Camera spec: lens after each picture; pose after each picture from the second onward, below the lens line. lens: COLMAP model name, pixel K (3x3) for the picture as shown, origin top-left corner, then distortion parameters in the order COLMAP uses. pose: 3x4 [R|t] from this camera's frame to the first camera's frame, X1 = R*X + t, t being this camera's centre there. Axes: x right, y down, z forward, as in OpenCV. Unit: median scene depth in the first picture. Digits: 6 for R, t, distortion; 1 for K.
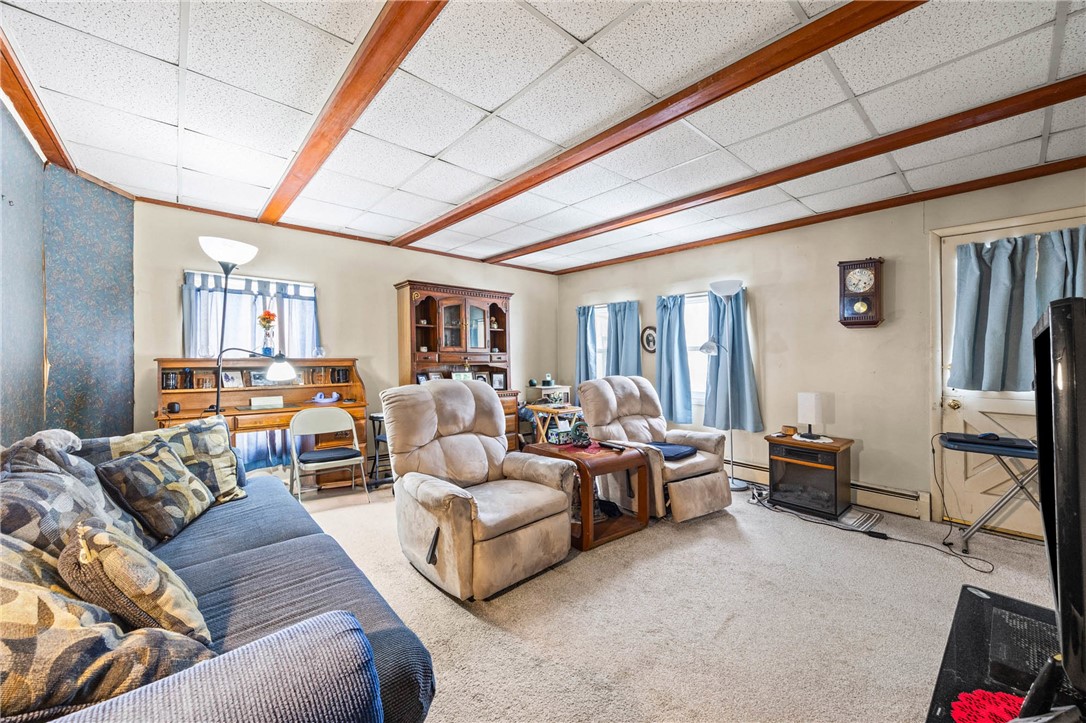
lens RADIAL K [[420.6, 0, 543.0], [0, 420.6, 361.5], [0, 0, 1]] dist [-0.000634, -0.000046]
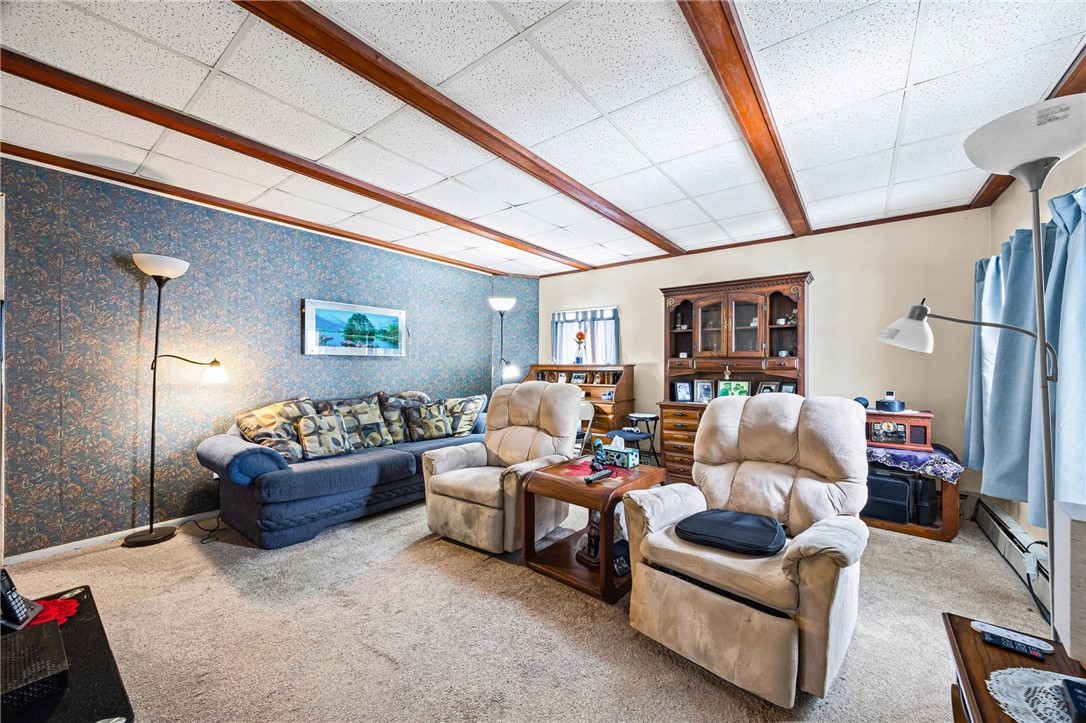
lens RADIAL K [[415.6, 0, 543.0], [0, 415.6, 361.5], [0, 0, 1]] dist [0.000900, 0.000055]
pose [[0.198099, -0.013846, -0.980084, 0.670419], [-0.011688, 0.999796, -0.016486, 0.006032], [0.980112, 0.014721, 0.197897, 0.557556]]
